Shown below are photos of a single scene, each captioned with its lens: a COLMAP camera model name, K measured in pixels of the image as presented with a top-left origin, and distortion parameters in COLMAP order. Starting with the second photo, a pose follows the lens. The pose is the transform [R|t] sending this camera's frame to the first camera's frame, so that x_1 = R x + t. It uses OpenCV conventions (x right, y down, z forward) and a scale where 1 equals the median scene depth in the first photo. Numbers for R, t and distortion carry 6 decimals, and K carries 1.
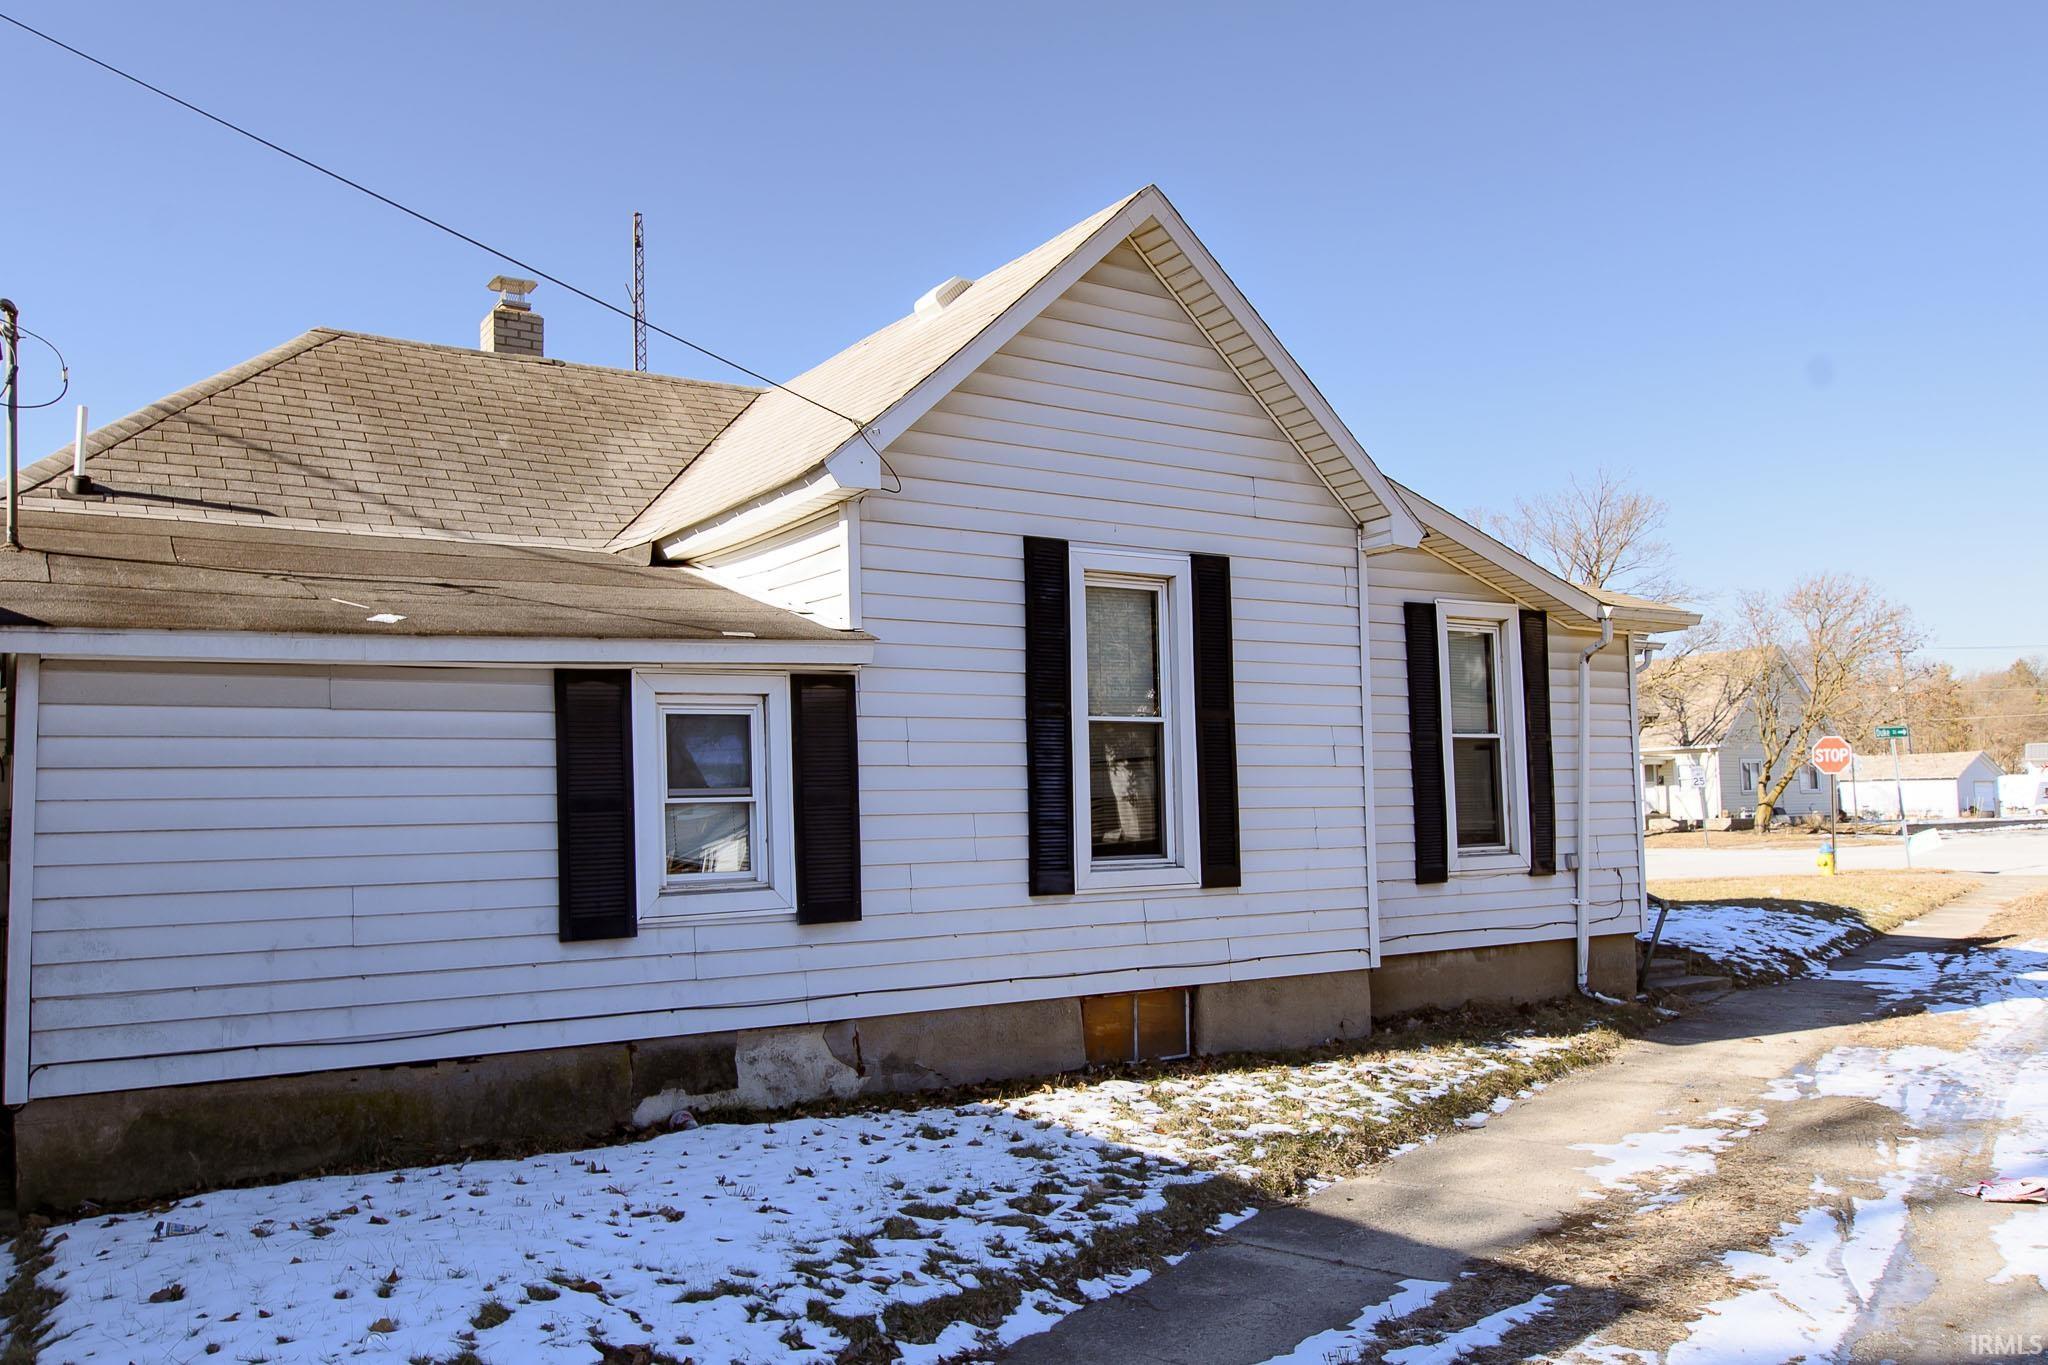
lens RADIAL K [[1562.2, 0, 1039.8], [0, 1562.2, 697.5], [0, 0, 1]] dist [-0.006373, 0.001354]
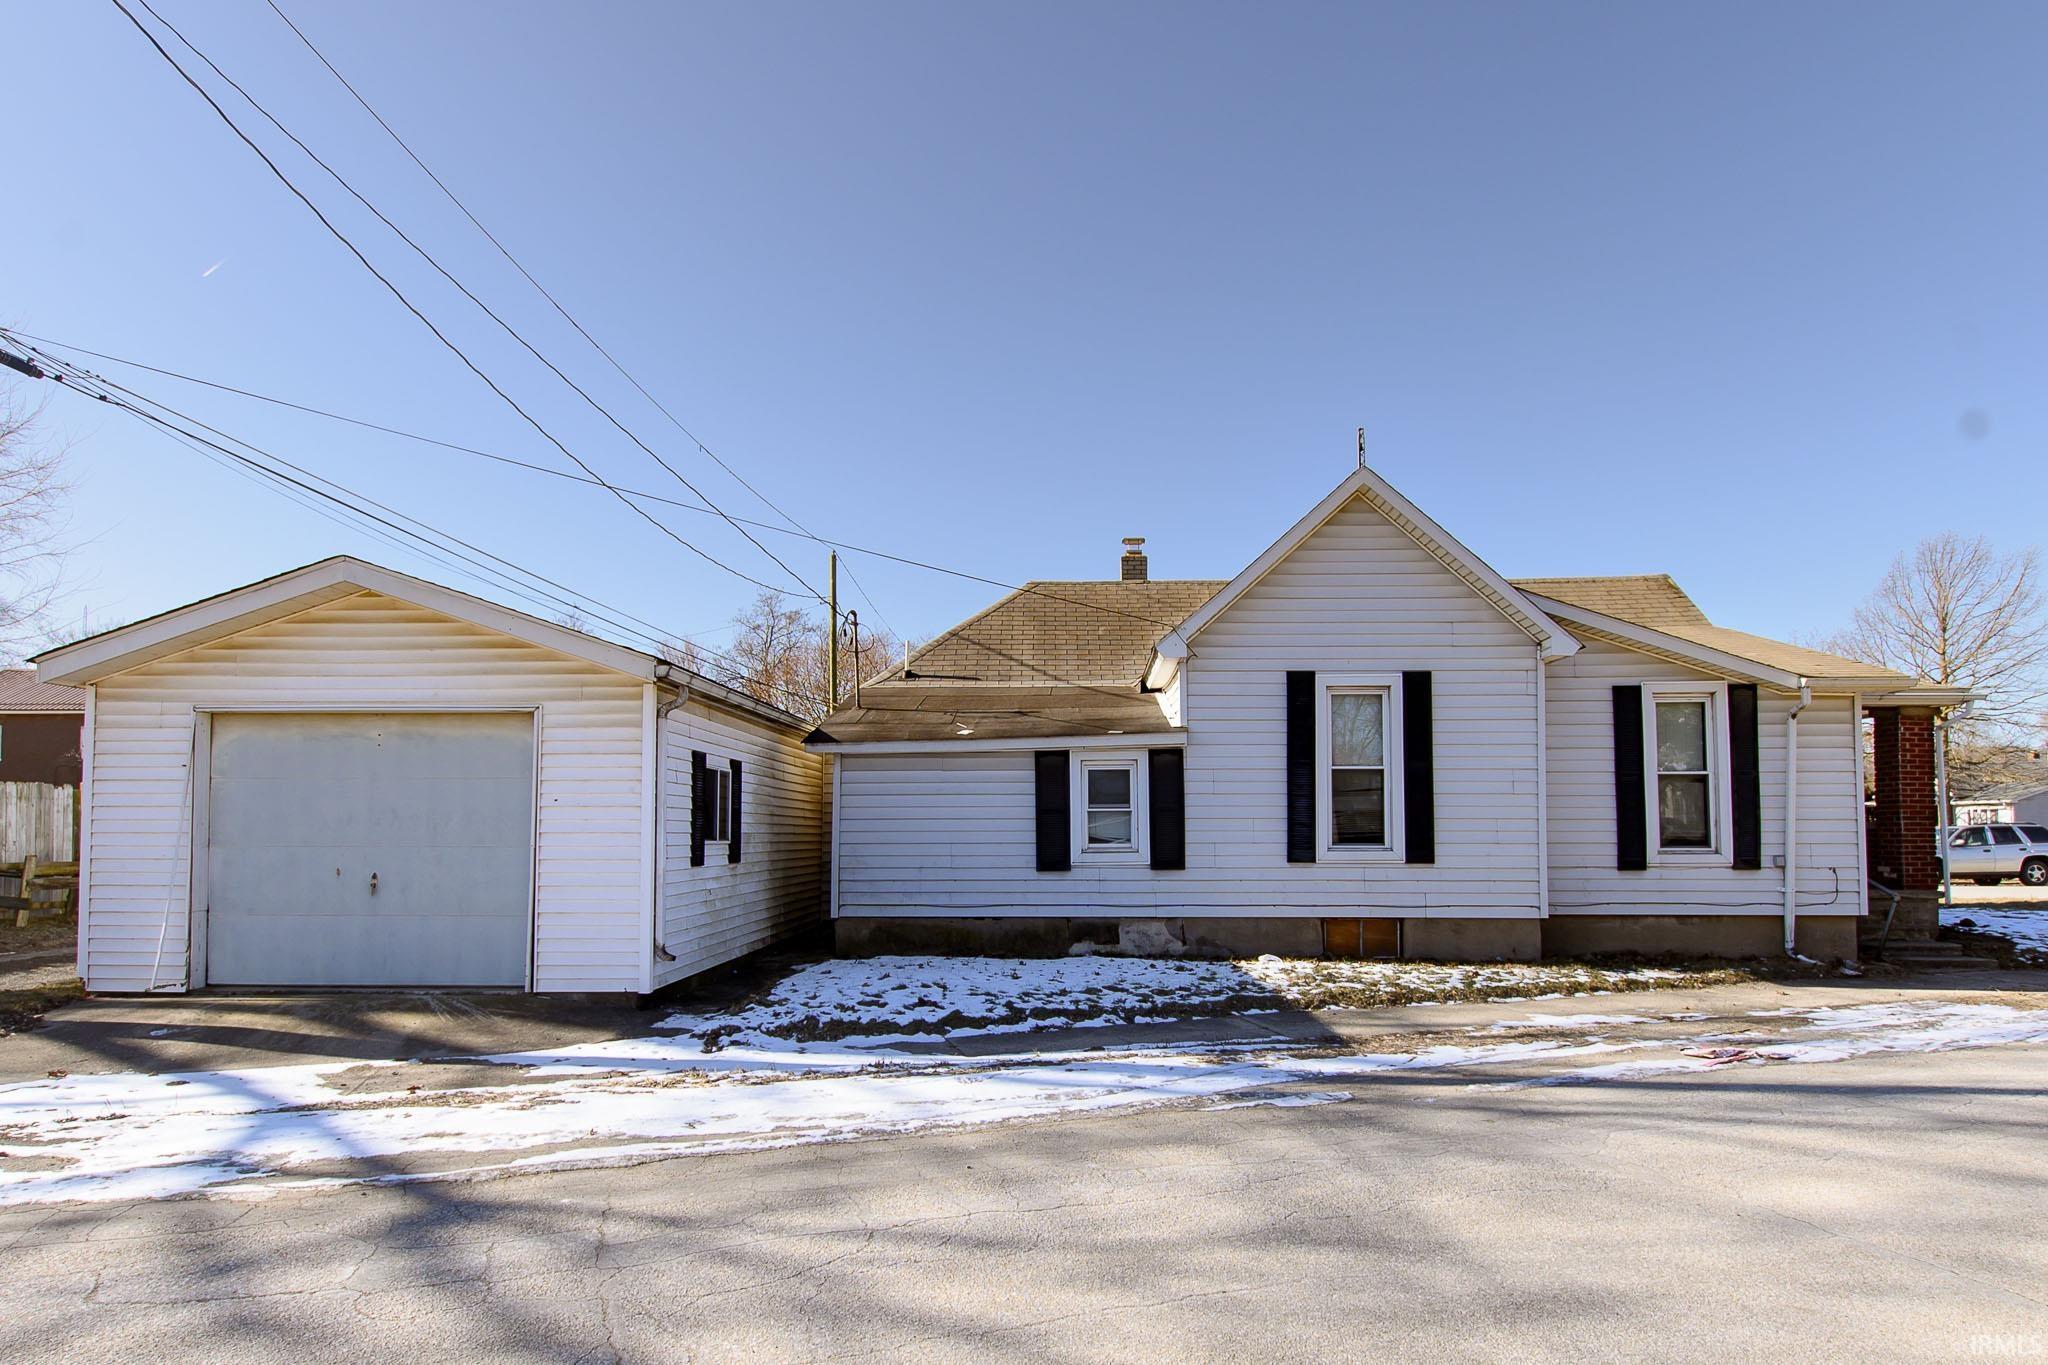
lens RADIAL K [[1060.4, 0, 1069.6], [0, 1060.4, 783.5], [0, 0, 1]] dist [-0.000269, -0.000152]
pose [[0.835401, -0.004532, -0.549623, 0.456687], [0.024892, 0.999252, 0.029595, -0.012383], [0.549078, -0.038406, 0.834888, -0.203804]]
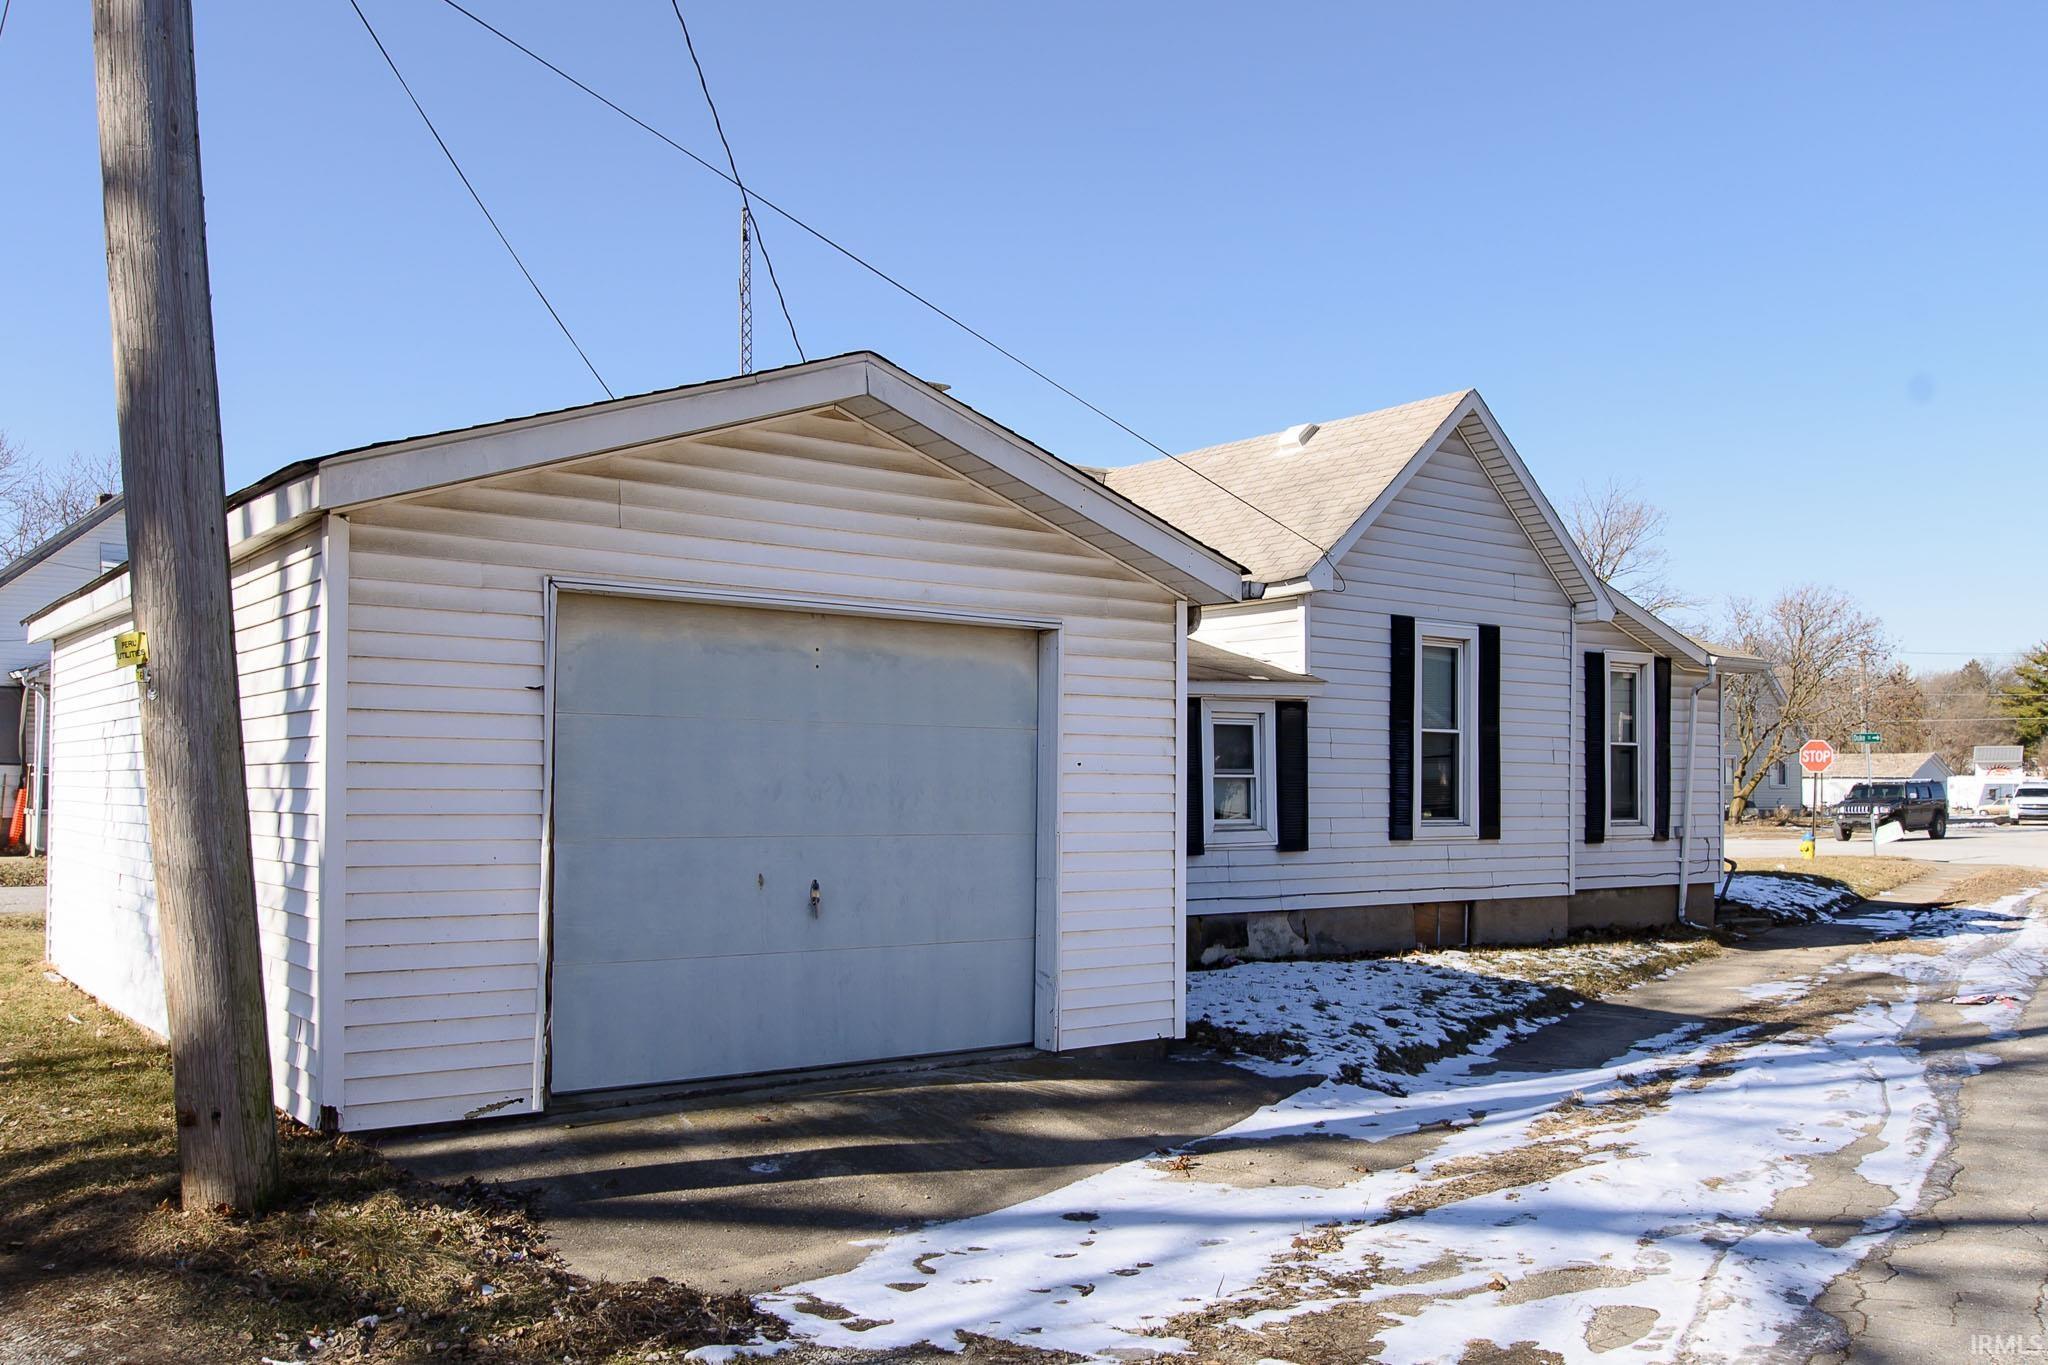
lens RADIAL K [[1562.2, 0, 1141.7], [0, 1562.2, 774.9], [0, 0, 1]] dist [-0.006373, 0.001354]
pose [[0.996900, 0.027201, 0.073830, -0.363801], [-0.031911, 0.997479, 0.063380, -0.032317], [-0.071920, -0.065540, 0.995255, -0.552931]]
